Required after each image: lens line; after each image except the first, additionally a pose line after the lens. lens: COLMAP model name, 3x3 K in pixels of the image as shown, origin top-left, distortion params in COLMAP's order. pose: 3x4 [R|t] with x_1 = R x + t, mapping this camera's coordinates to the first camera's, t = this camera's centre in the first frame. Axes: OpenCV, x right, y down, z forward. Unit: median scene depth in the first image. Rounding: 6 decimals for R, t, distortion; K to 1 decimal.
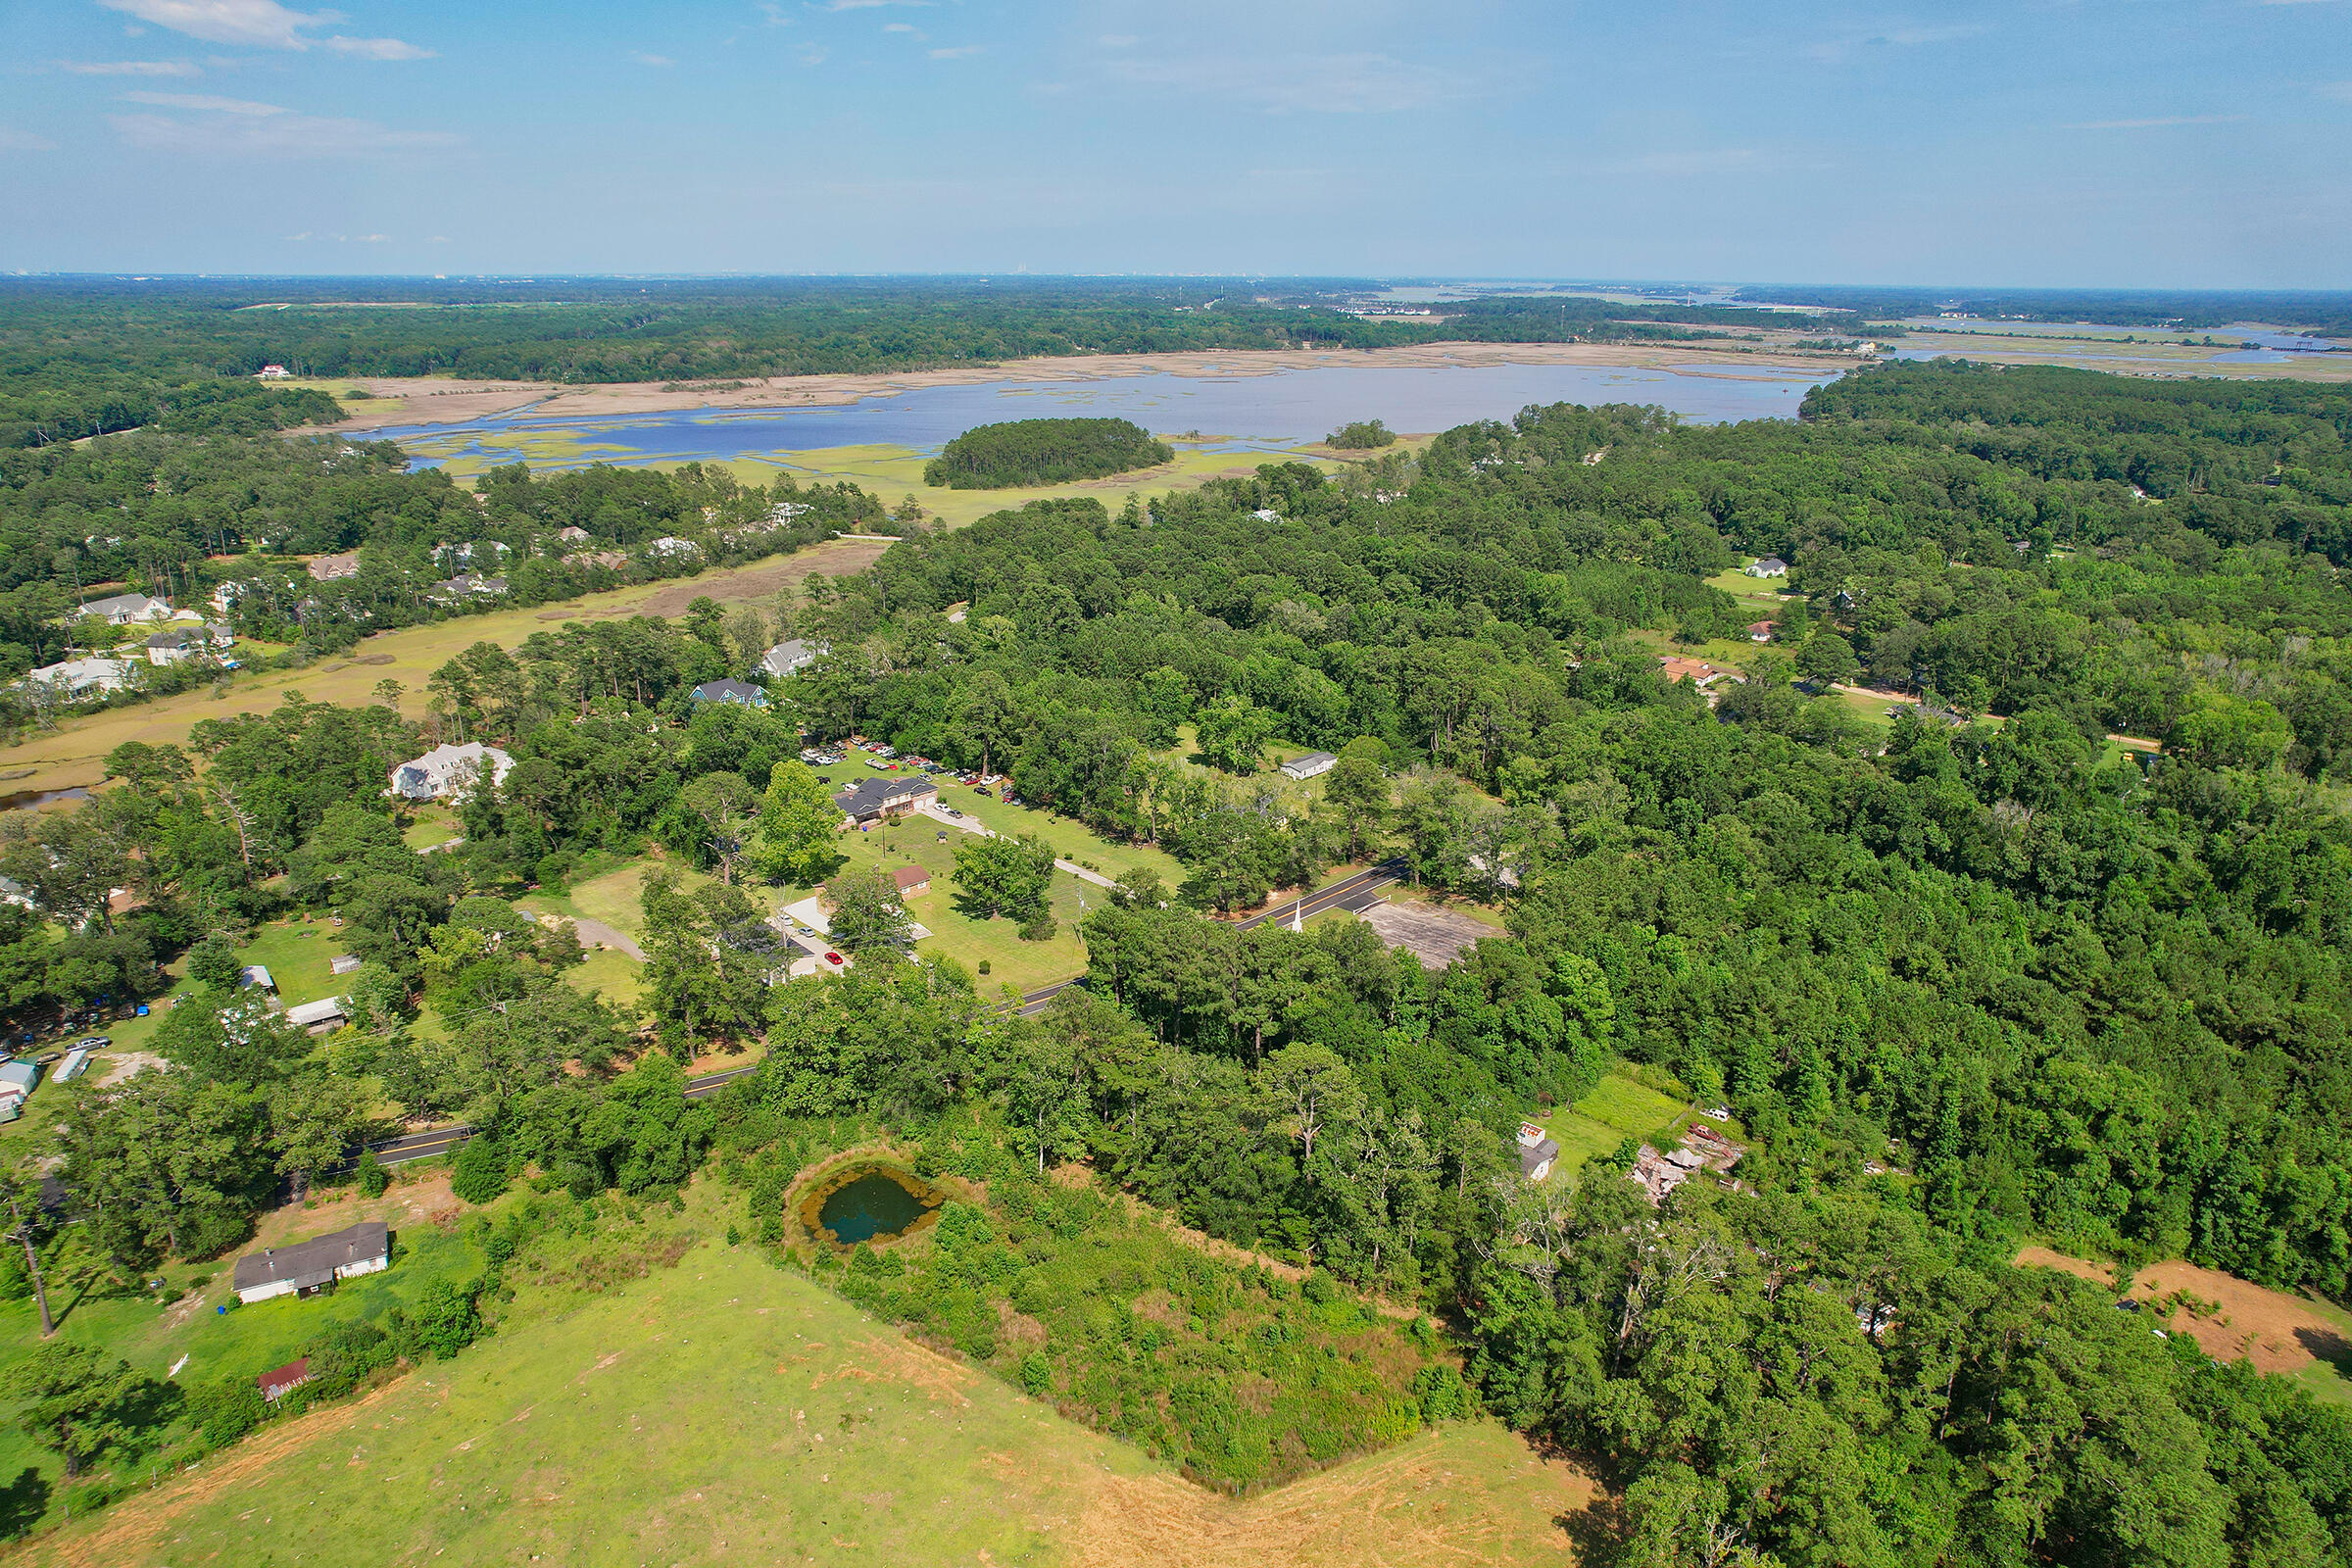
lens RADIAL K [[1503.7, 0, 1181.2], [0, 1503.7, 802.1], [0, 0, 1]] dist [-0.077254, 0.071418]
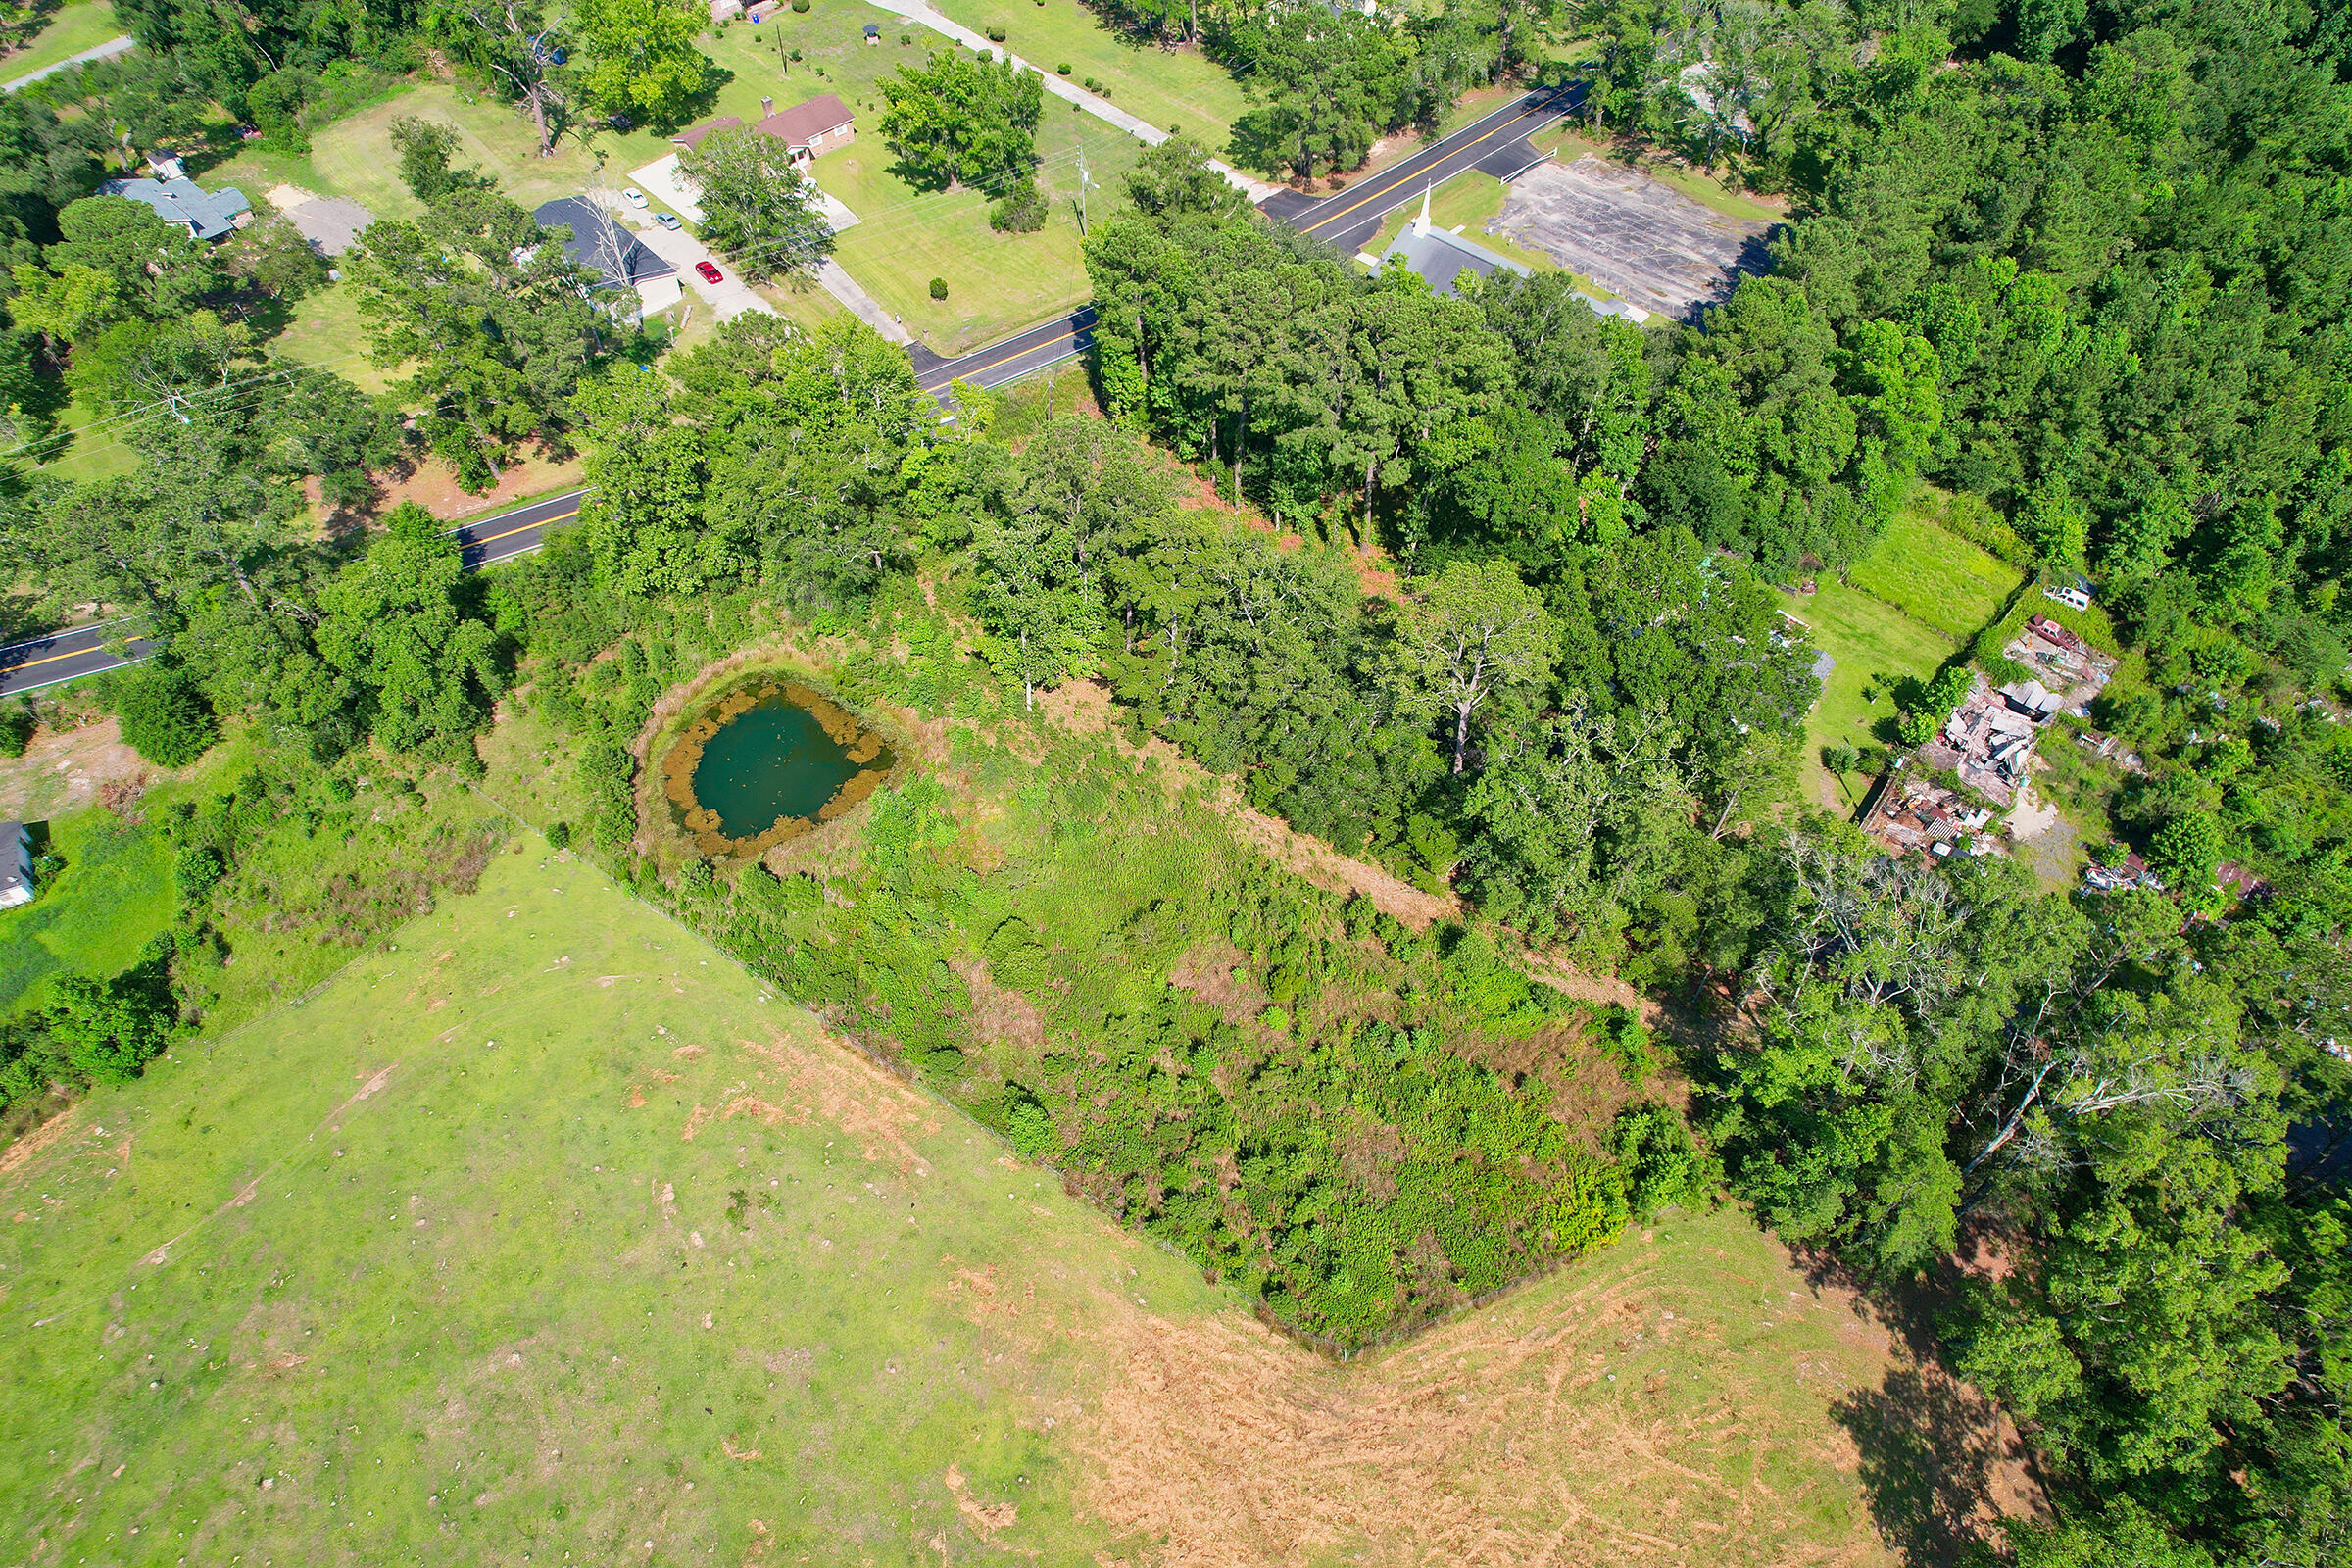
lens RADIAL K [[1503.7, 0, 1182.5], [0, 1503.7, 800.9], [0, 0, 1]] dist [-0.077254, 0.071418]
pose [[0.999895, 0.008121, -0.012011, -0.018644], [-0.000410, 0.843917, 0.536474, -0.059917], [0.014493, -0.536413, 0.843831, 0.405951]]
